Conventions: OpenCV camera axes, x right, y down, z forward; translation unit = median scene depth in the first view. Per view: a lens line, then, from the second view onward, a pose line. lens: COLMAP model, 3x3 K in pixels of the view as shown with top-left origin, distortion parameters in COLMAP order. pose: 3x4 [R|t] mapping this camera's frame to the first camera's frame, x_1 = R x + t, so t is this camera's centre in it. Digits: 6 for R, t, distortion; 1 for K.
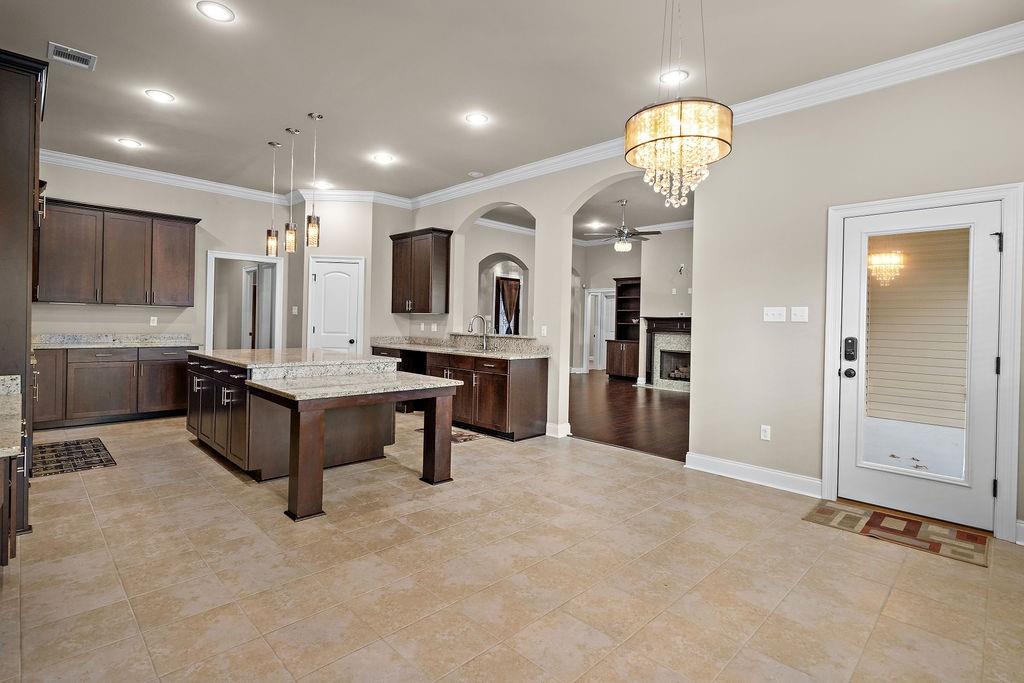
lens RADIAL K [[492.0, 0, 514.1], [0, 492.0, 319.2], [0, 0, 1]] dist [-0.001073, 0.001405]
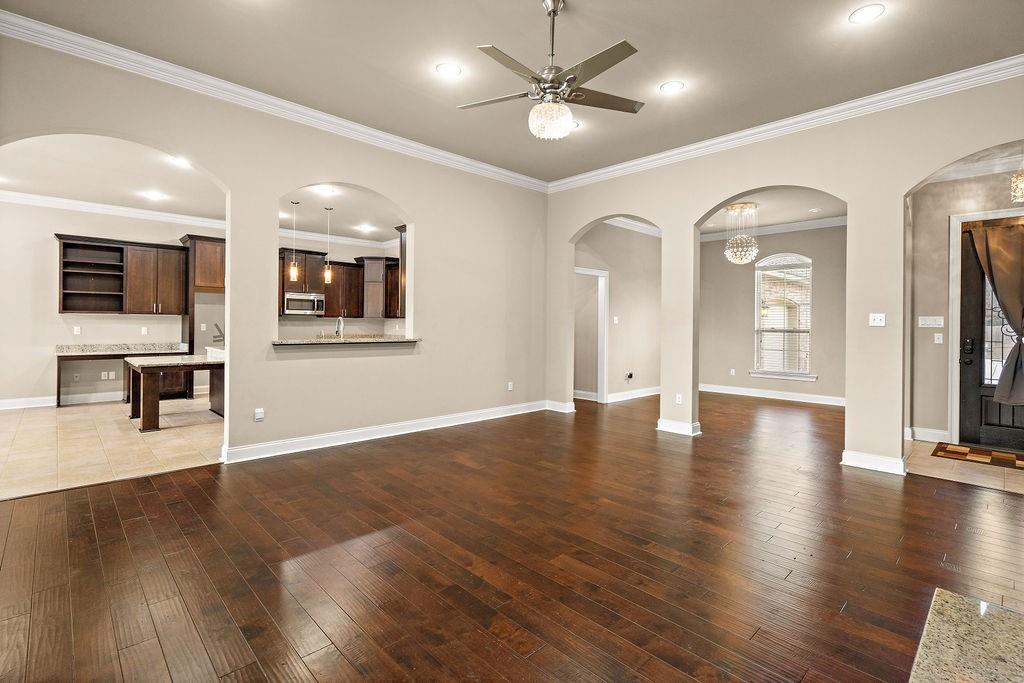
lens RADIAL K [[492.0, 0, 520.9], [0, 492.0, 325.8], [0, 0, 1]] dist [-0.001073, 0.001405]
pose [[-0.024969, -0.016946, -0.999545, 0.705302], [-0.004694, 0.999847, -0.016834, 0.017489], [0.999677, 0.004272, -0.025045, 1.152898]]
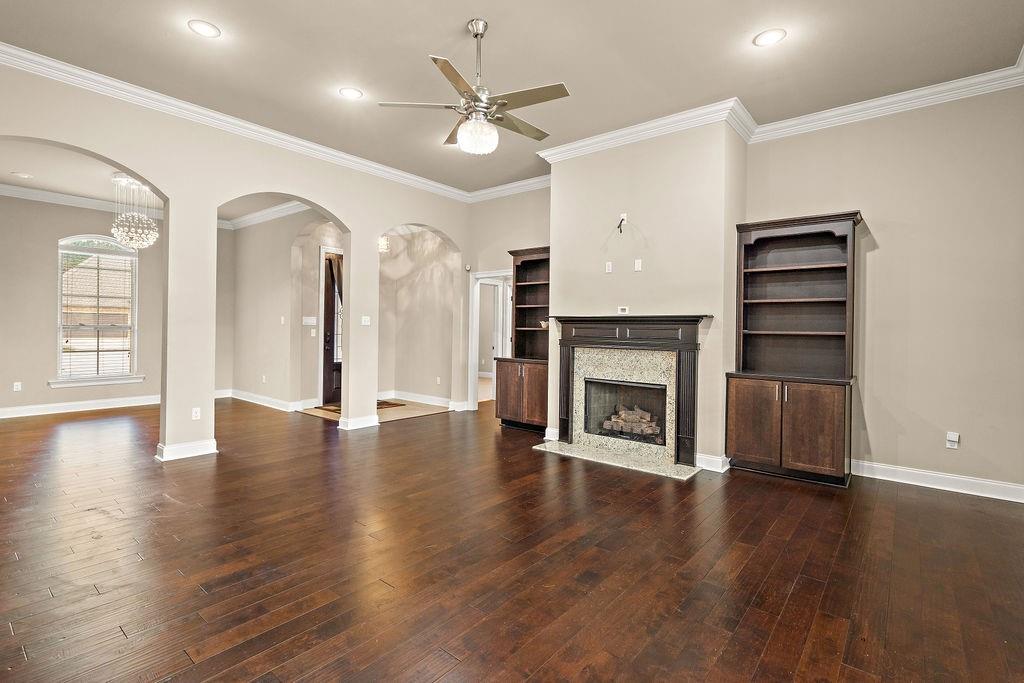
lens RADIAL K [[492.0, 0, 512.9], [0, 492.0, 325.4], [0, 0, 1]] dist [-0.001073, 0.001405]
pose [[0.994478, -0.006803, 0.104725, 0.232654], [0.006391, 0.999970, 0.004270, 0.003371], [-0.104751, -0.003578, 0.994492, 0.676948]]
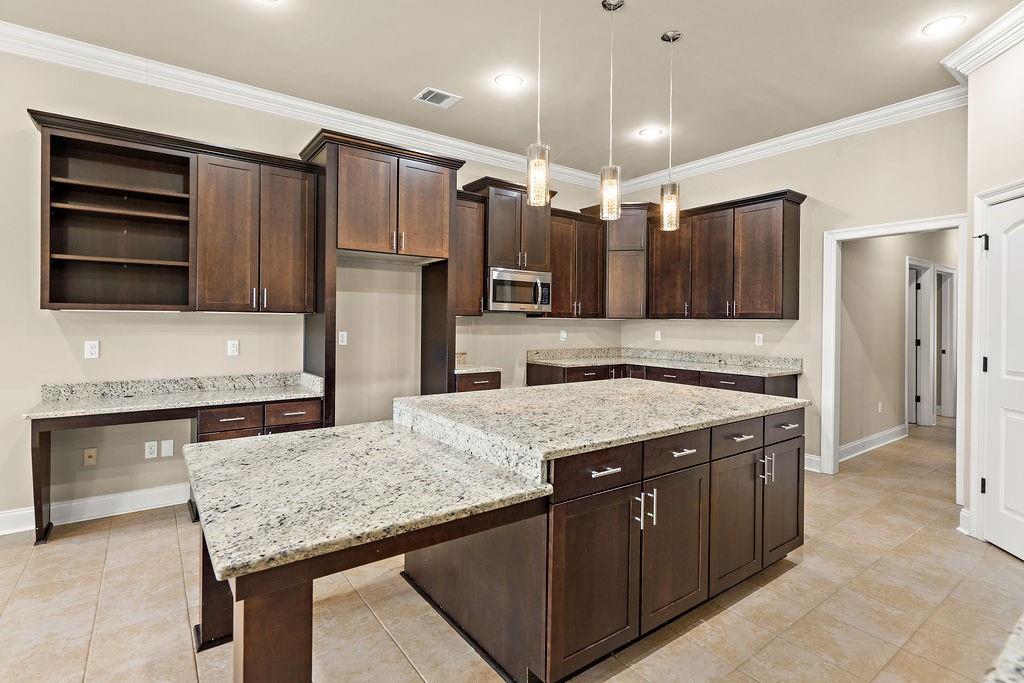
lens RADIAL K [[496.4, 0, 517.2], [0, 496.4, 324.3], [0, 0, 1]] dist [0.000929, -0.000324]
pose [[-0.144806, -0.016601, -0.989321, 0.079621], [-0.006114, 0.999855, -0.015883, -0.004095], [0.989441, 0.003749, -0.144887, 0.638318]]
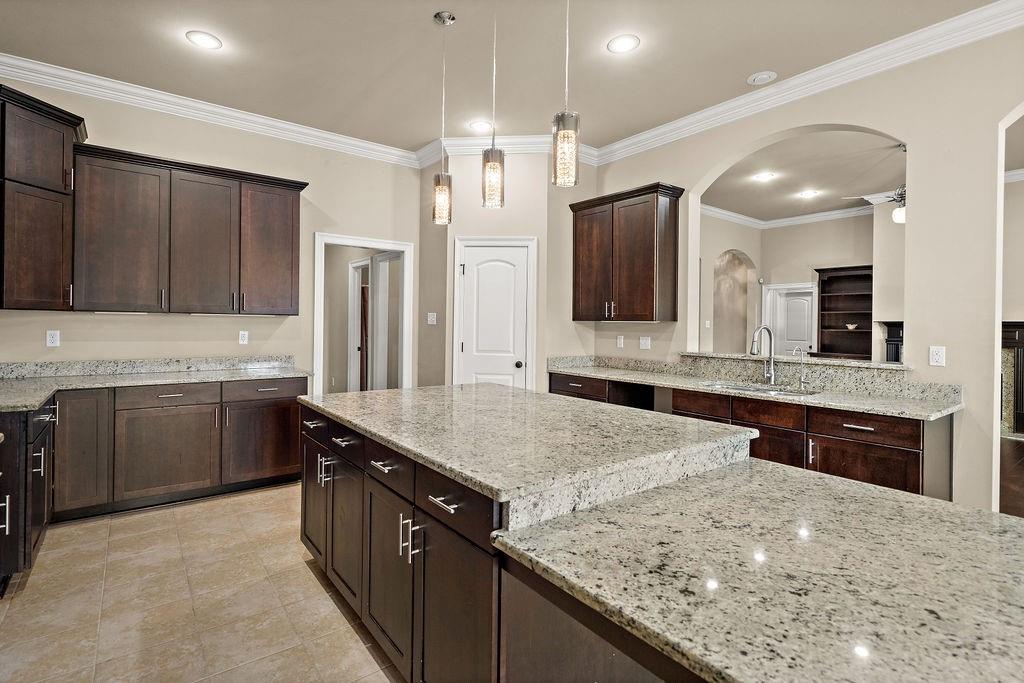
lens RADIAL K [[496.4, 0, 514.0], [0, 496.4, 321.1], [0, 0, 1]] dist [0.000929, -0.000324]
pose [[0.991442, -0.008836, -0.130249, -0.240280], [0.008753, 0.999961, -0.001215, -0.012350], [0.130254, 0.000064, 0.991481, 0.325235]]
